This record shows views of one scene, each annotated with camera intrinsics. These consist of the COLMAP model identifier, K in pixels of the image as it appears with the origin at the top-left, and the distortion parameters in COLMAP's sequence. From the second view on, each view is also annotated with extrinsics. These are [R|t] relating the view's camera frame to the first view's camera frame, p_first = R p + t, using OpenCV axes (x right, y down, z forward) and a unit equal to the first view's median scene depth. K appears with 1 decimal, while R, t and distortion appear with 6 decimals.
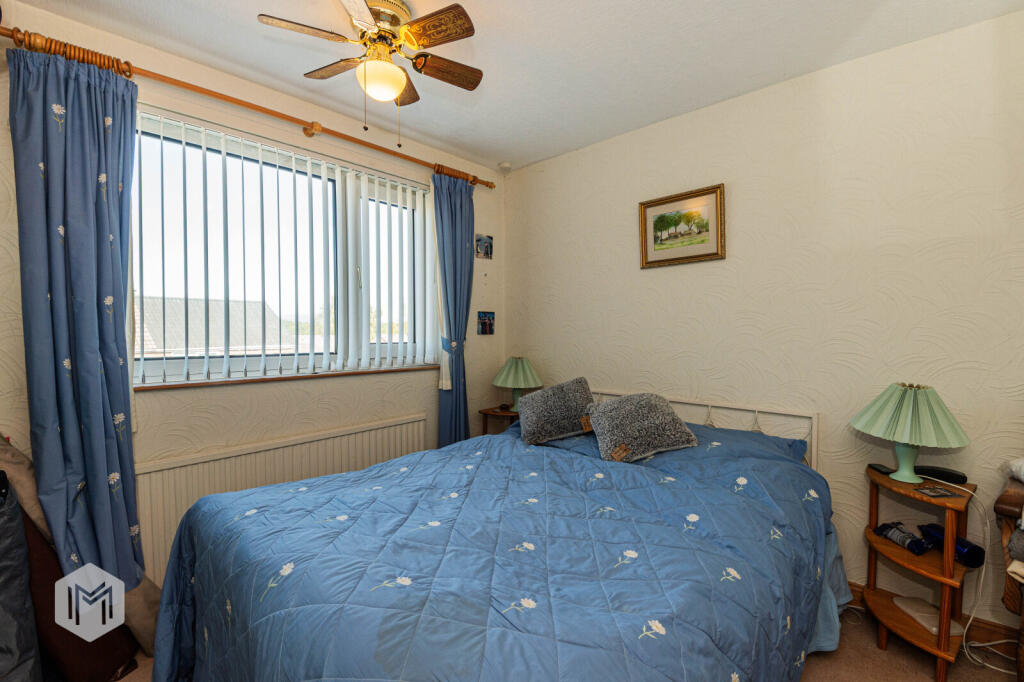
lens RADIAL K [[460.6, 0, 512.0], [0, 460.6, 341.0], [0, 0, 1]] dist [0.001643, -0.019145]
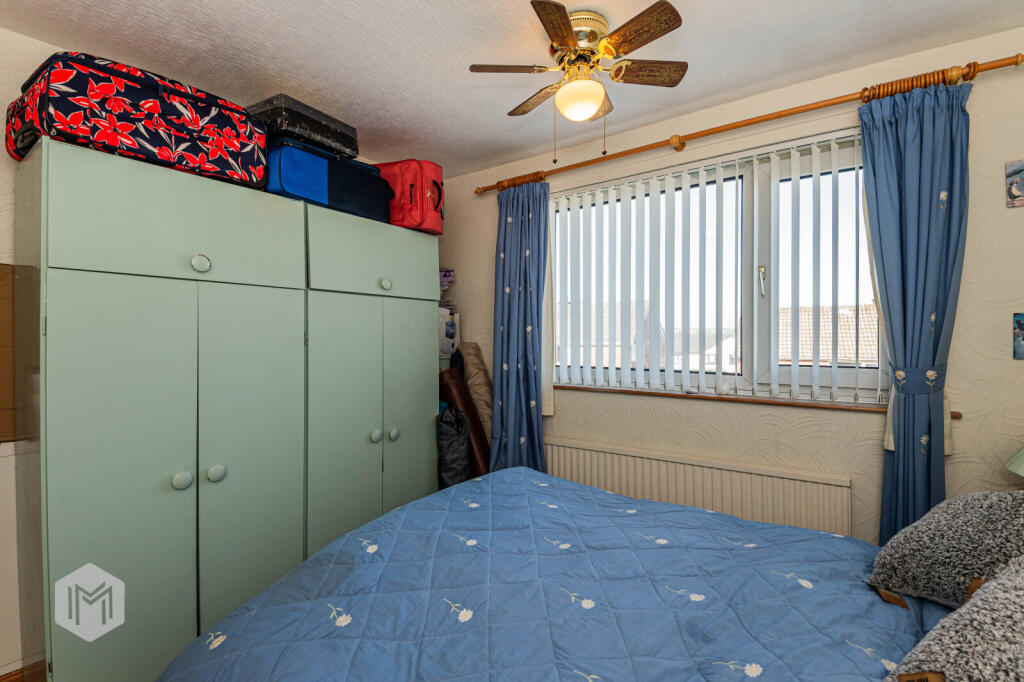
lens RADIAL K [[460.2, 0, 517.1], [0, 460.2, 340.0], [0, 0, 1]] dist [0.058244, -0.038848]
pose [[0.122291, 0.010181, -0.992442, 0.568849], [-0.011787, 0.999892, 0.008805, -0.052776], [0.992424, 0.010621, 0.122398, 0.604954]]
